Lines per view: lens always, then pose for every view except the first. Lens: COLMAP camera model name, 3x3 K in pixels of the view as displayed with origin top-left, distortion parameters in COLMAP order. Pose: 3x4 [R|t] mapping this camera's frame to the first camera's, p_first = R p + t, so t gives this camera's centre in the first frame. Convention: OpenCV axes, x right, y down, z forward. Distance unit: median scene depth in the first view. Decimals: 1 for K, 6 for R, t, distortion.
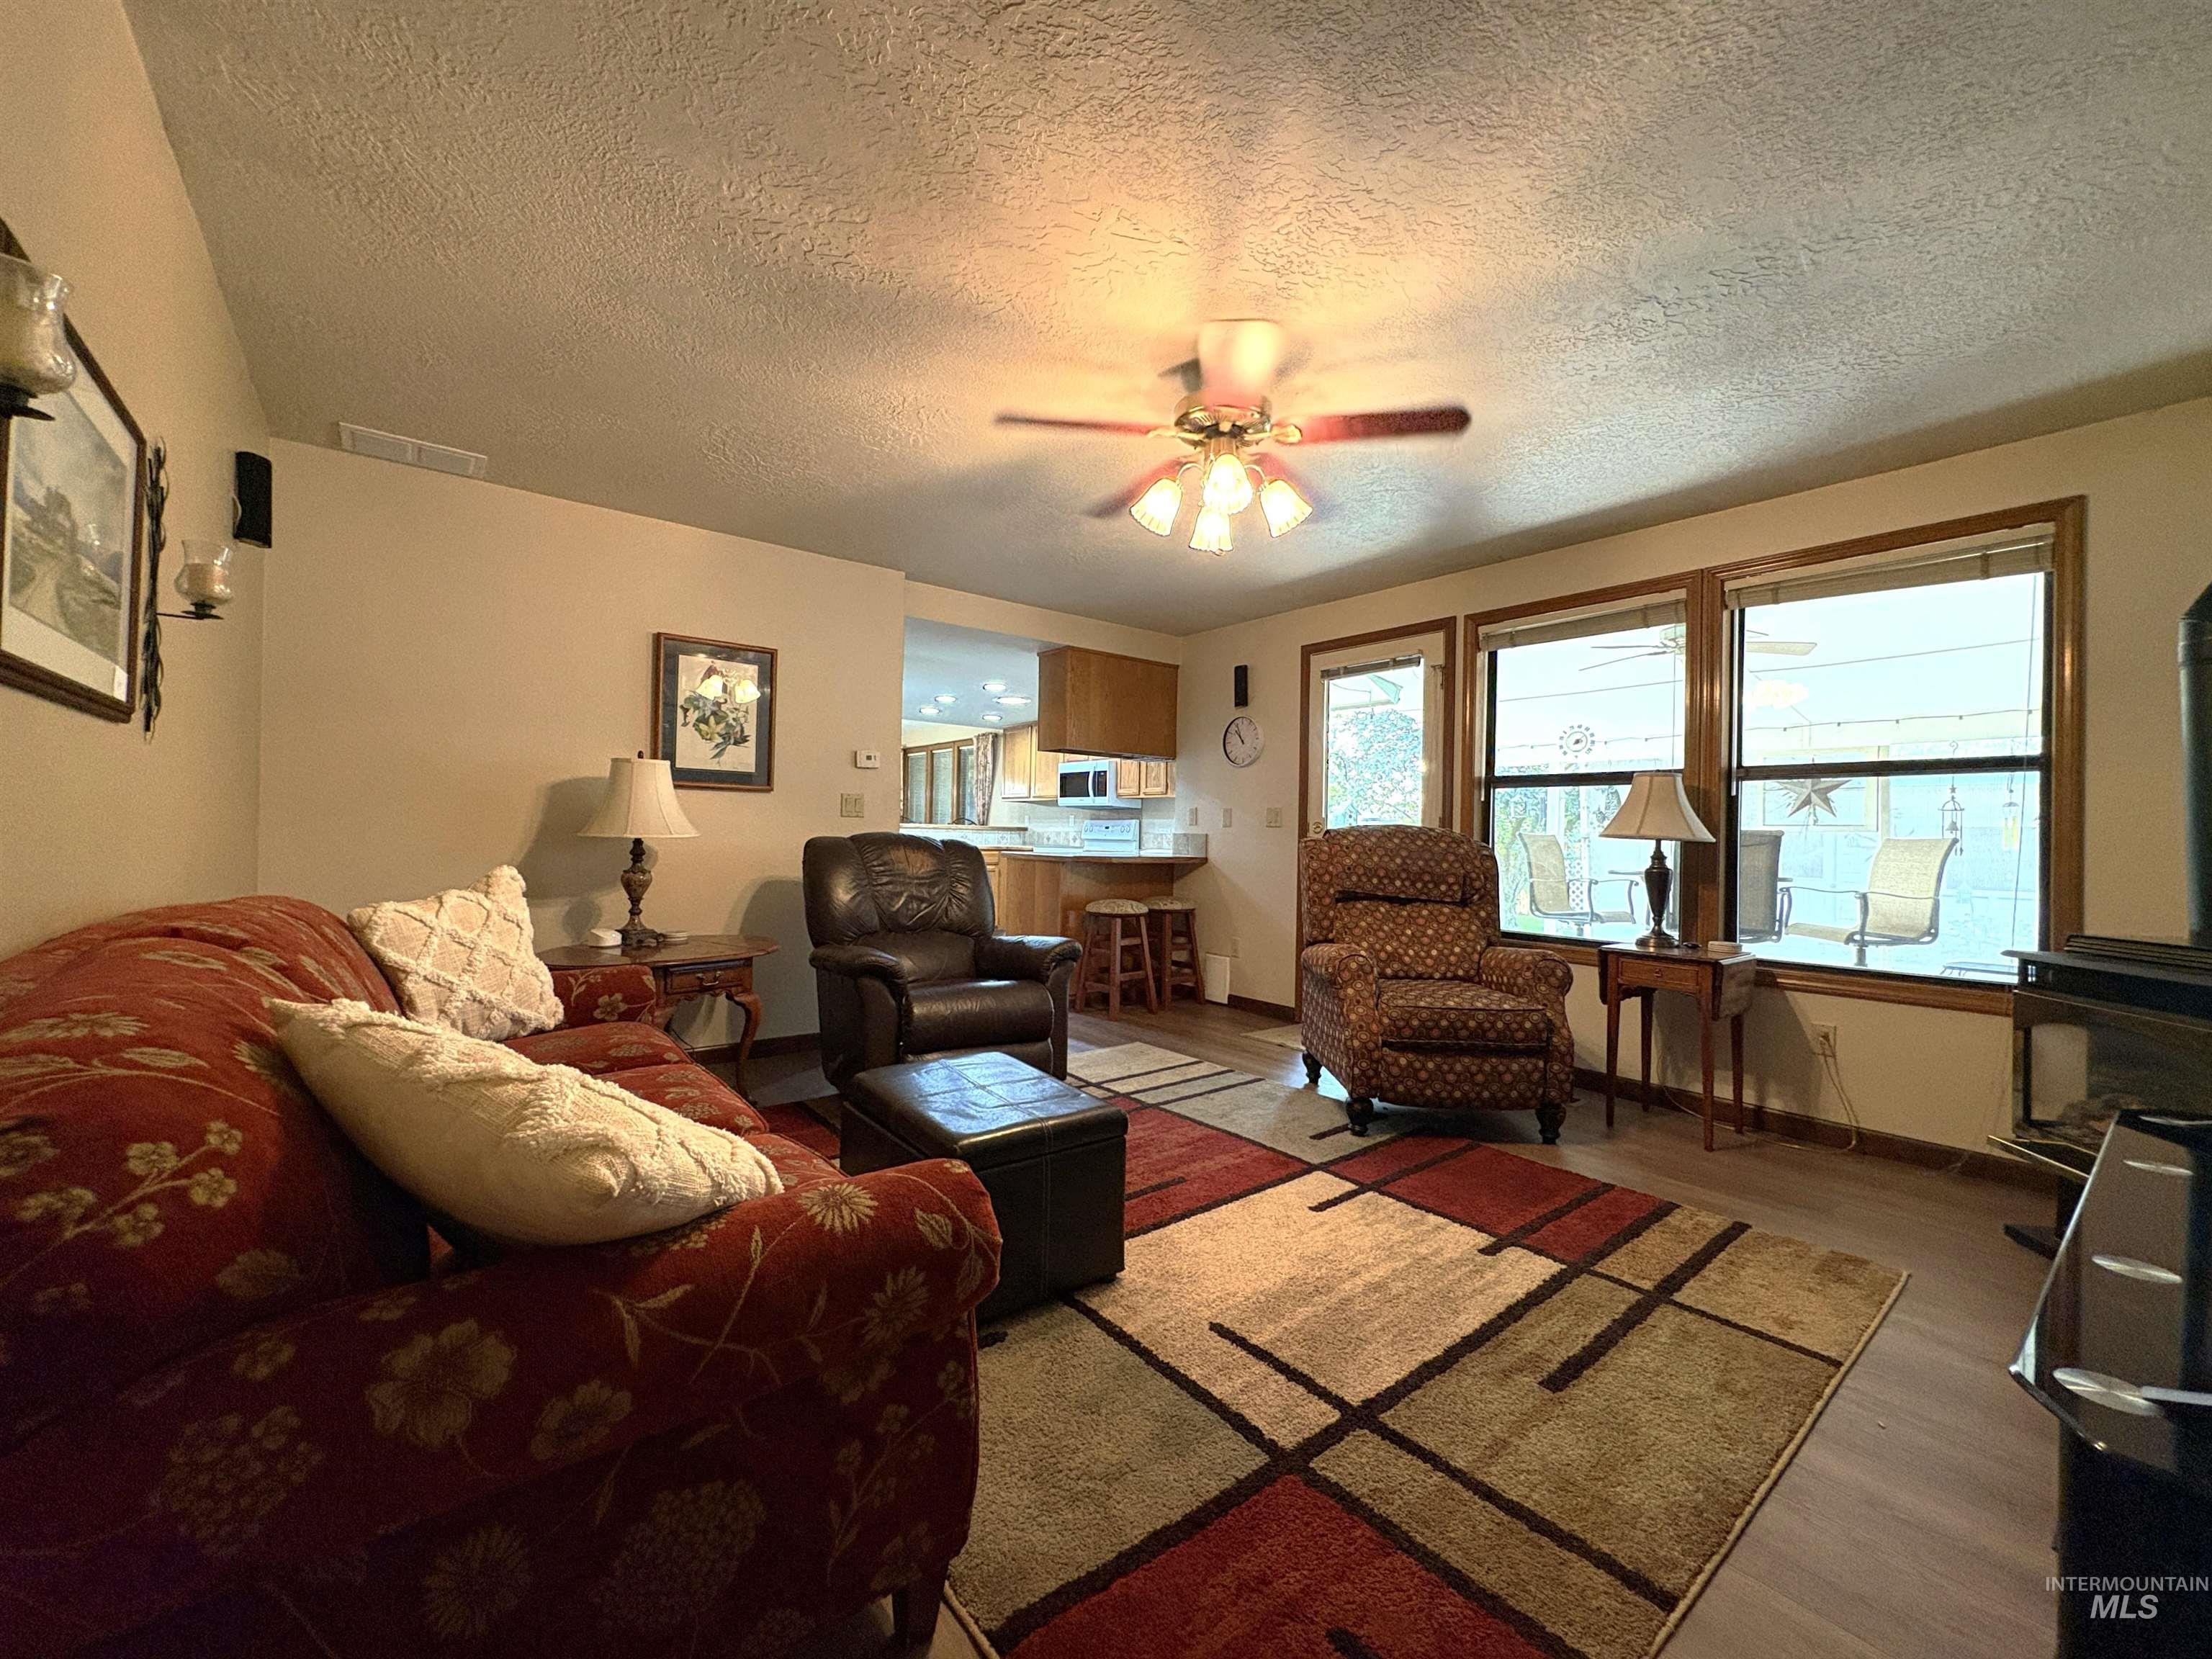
lens RADIAL K [[879.6, 0, 1106.0], [0, 879.6, 829.5], [0, 0, 1]] dist [-0.001023, 0.000505]
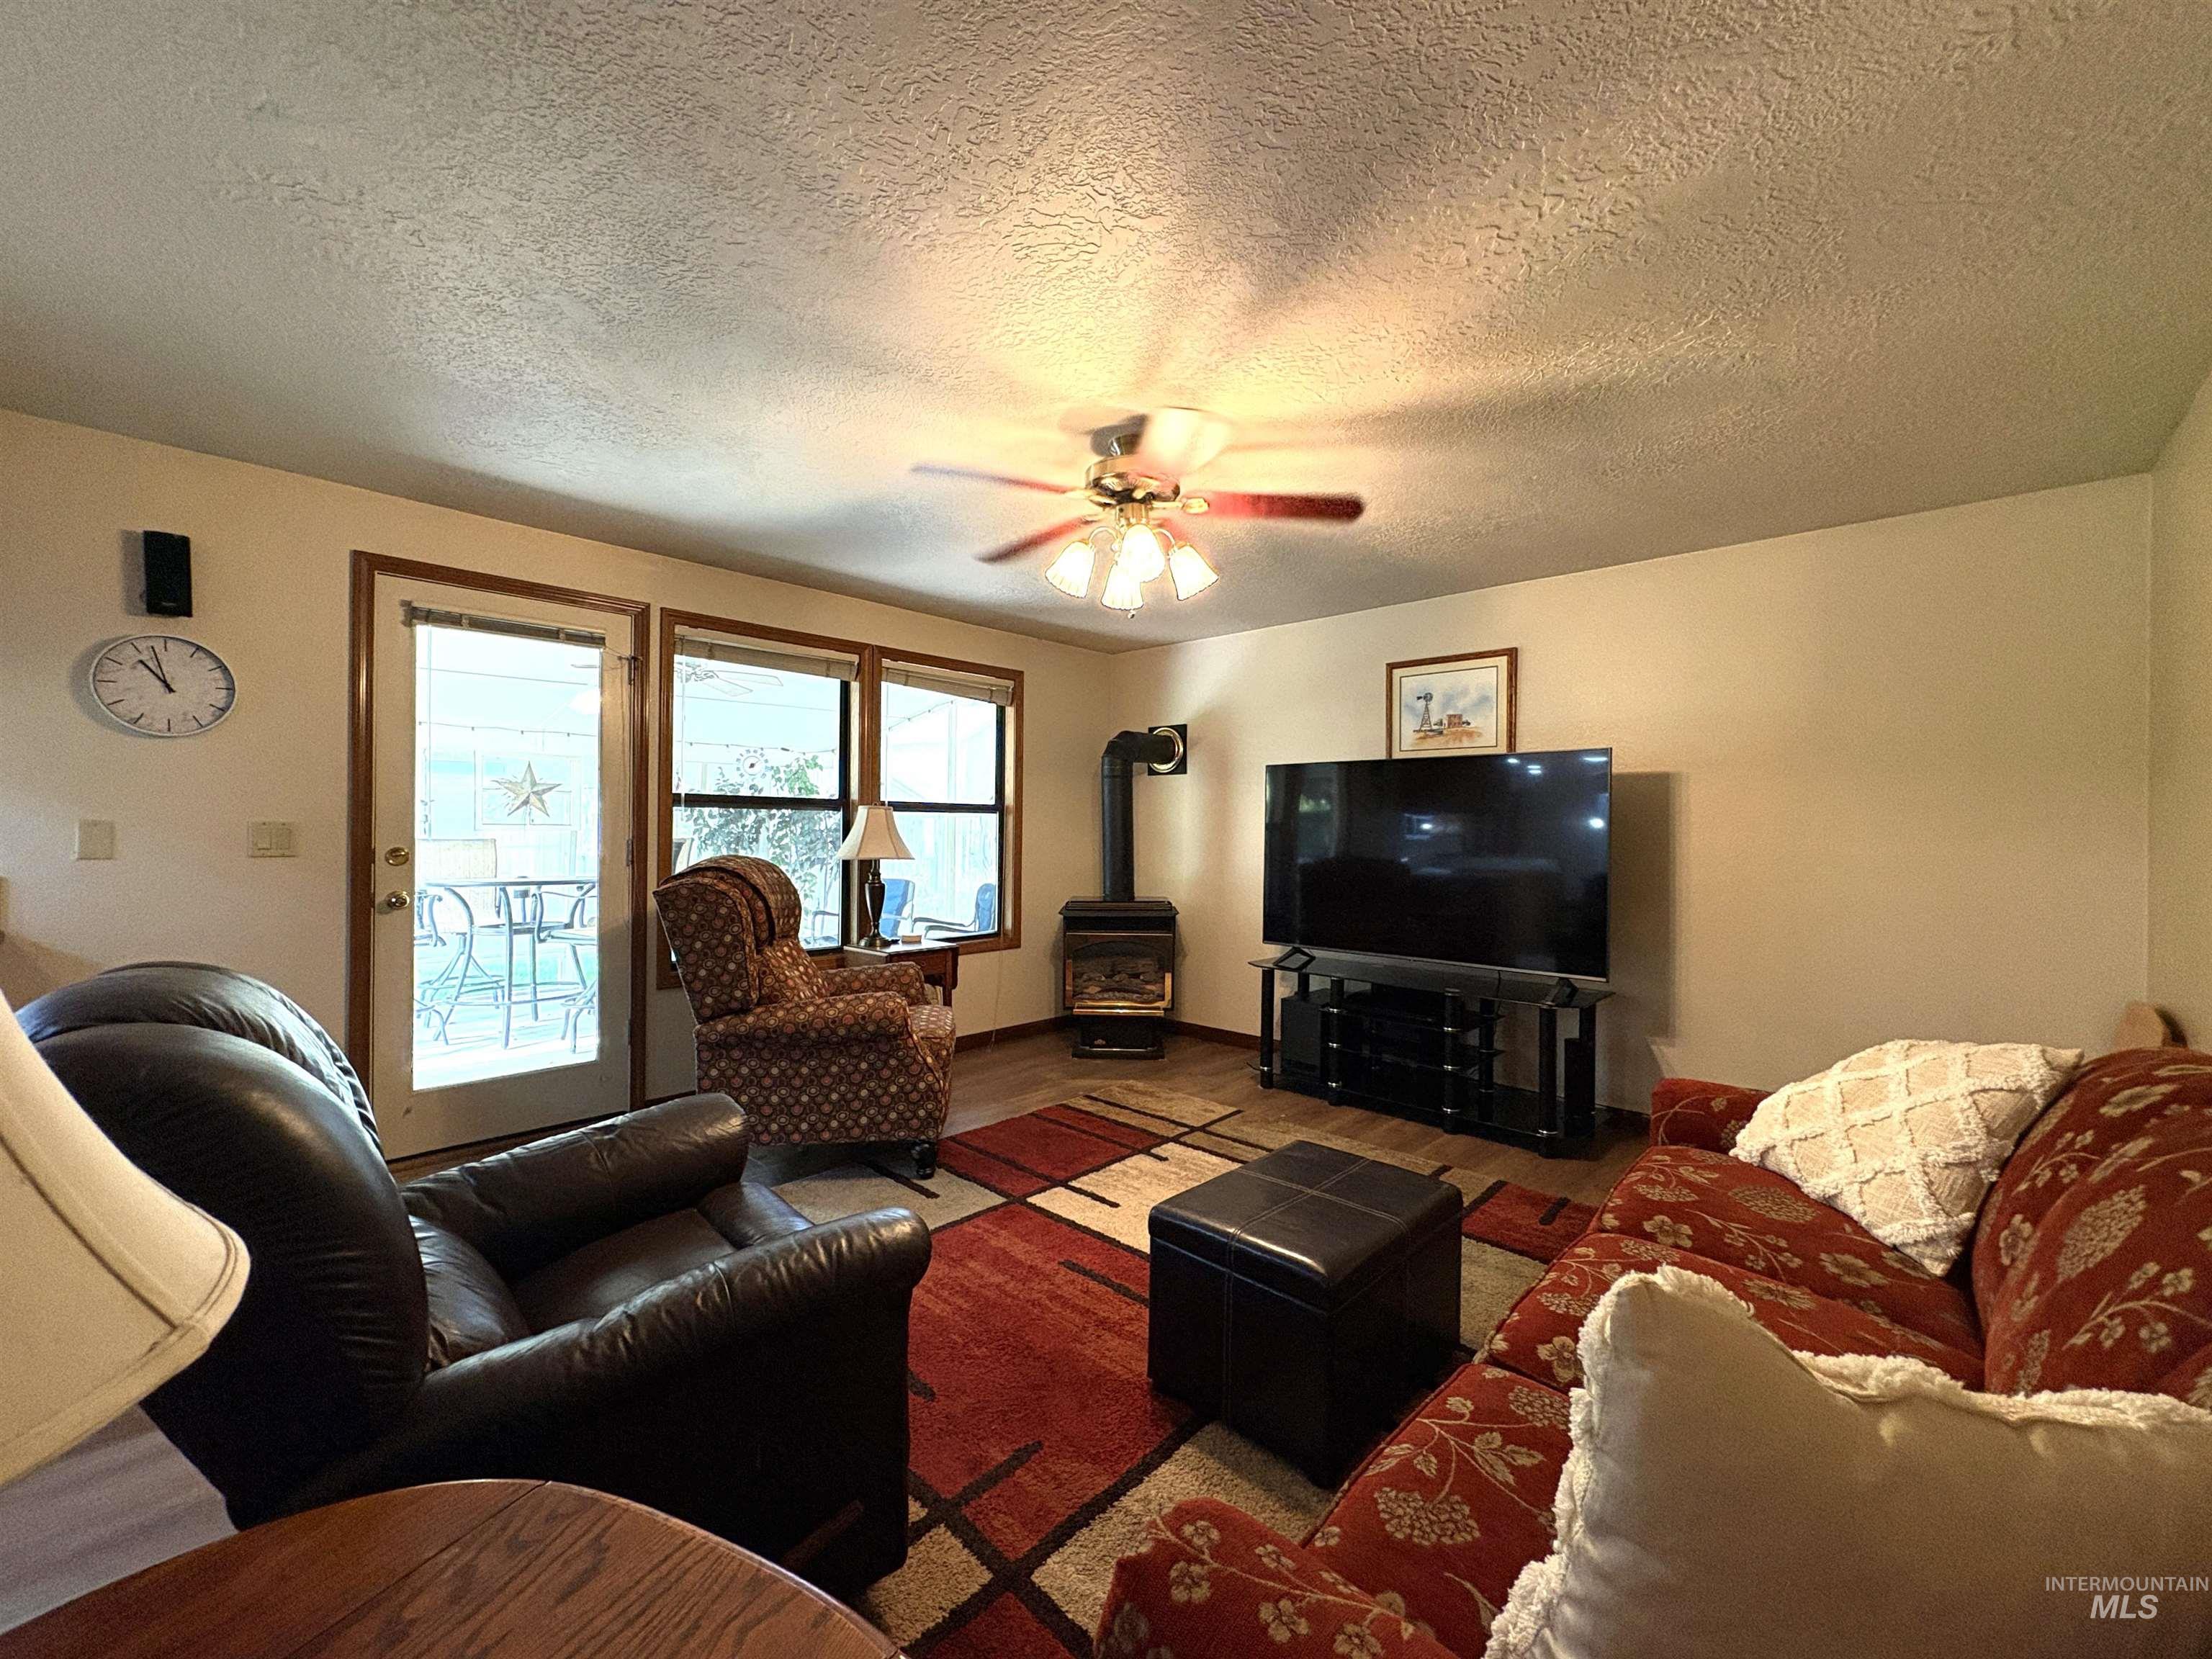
lens RADIAL K [[879.6, 0, 1106.0], [0, 879.6, 829.5], [0, 0, 1]] dist [-0.001023, 0.000505]
pose [[-0.139424, -0.022947, 0.989967, -0.798295], [-0.018130, 0.999623, 0.020617, -0.077454], [-0.990067, -0.015074, -0.139787, 1.053657]]
